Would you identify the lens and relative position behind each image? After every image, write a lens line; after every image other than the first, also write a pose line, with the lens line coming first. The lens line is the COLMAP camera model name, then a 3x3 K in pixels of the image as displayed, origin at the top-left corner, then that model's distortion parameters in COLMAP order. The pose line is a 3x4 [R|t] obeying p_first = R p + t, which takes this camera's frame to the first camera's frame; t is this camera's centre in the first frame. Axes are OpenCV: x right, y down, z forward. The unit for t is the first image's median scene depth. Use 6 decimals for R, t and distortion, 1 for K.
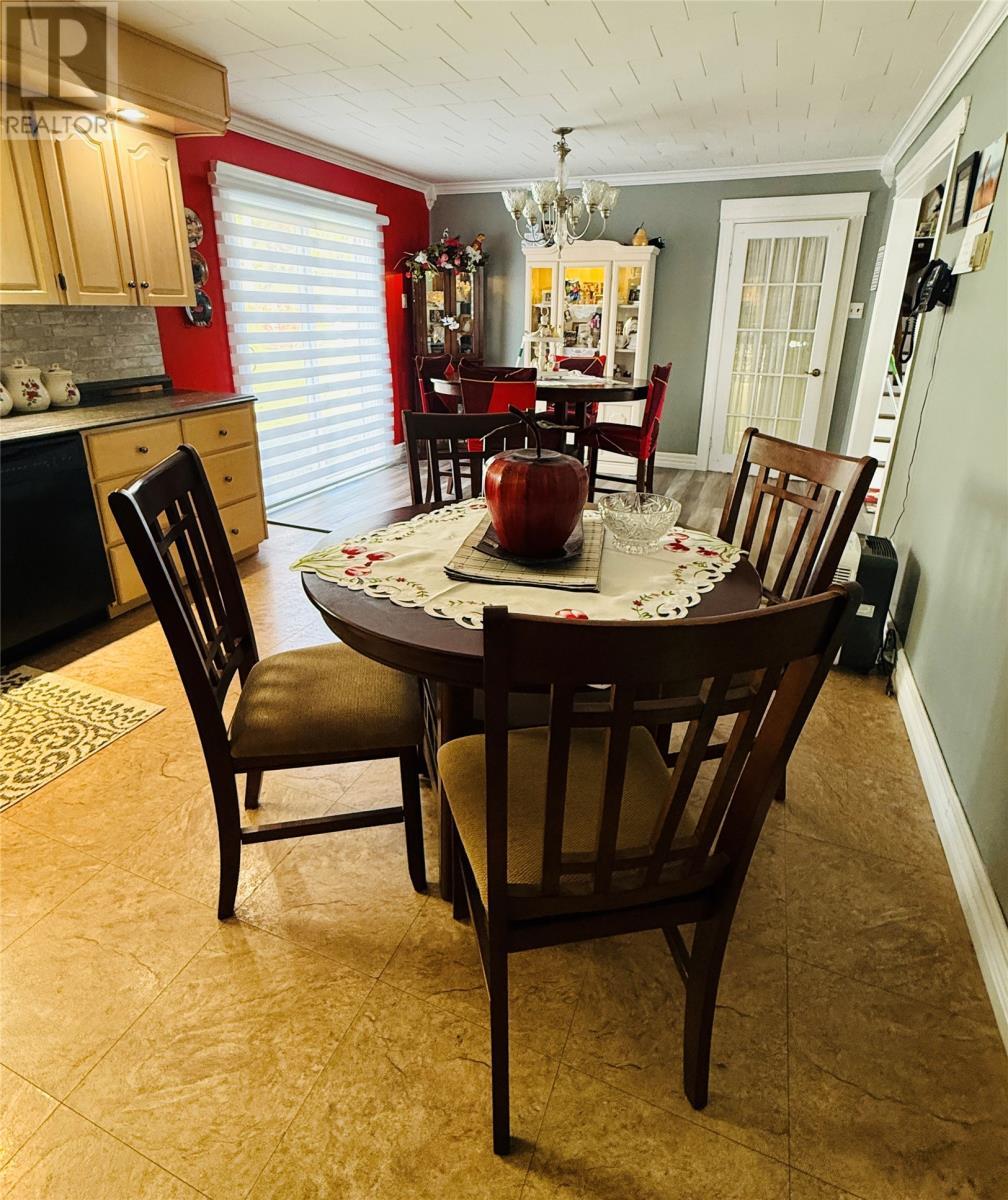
lens RADIAL K [[734.6, 0, 504.0], [0, 734.6, 600.0], [0, 0, 1]] dist [0.002085, 0.000046]
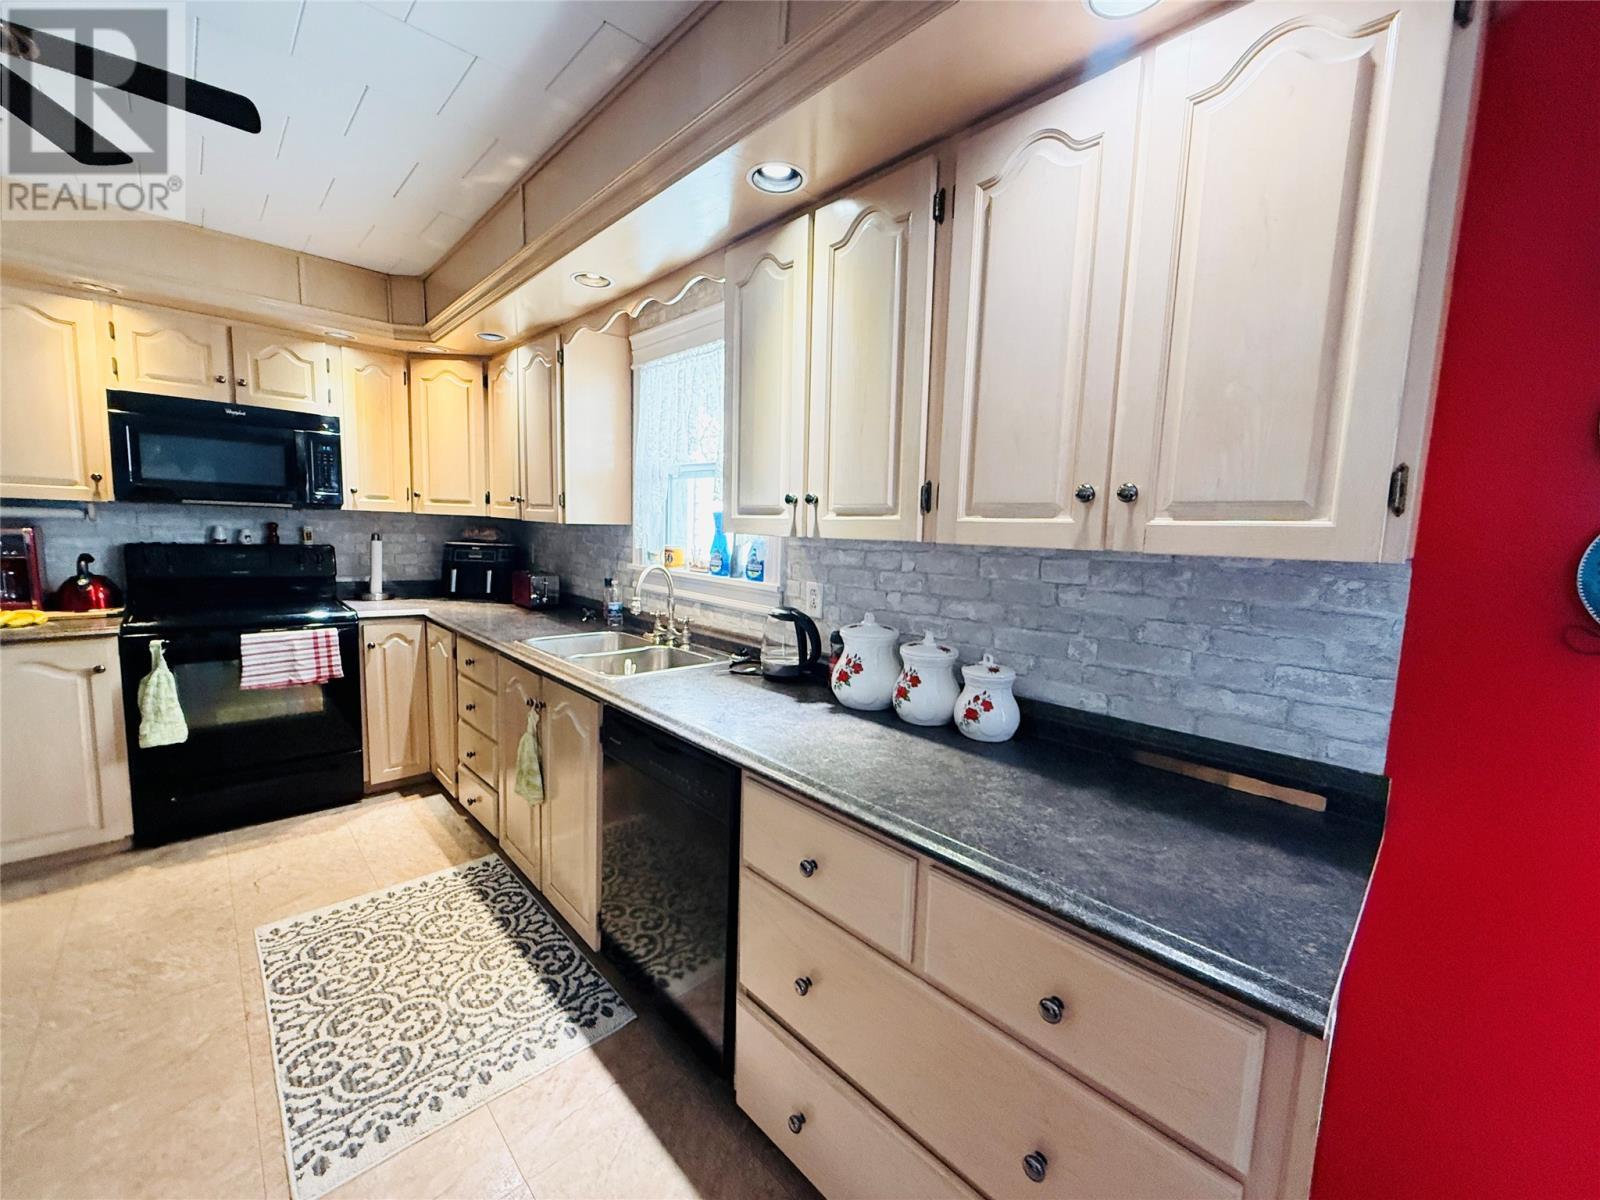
lens RADIAL K [[651.7, 0, 800.0], [0, 651.7, 600.0], [0, 0, 1]] dist [-0.000514, 0.000110]
pose [[-0.400988, 0.084059, -0.912219, -0.162002], [-0.362604, 0.899890, 0.242314, -0.413271], [0.841265, 0.427939, -0.330365, 1.019186]]
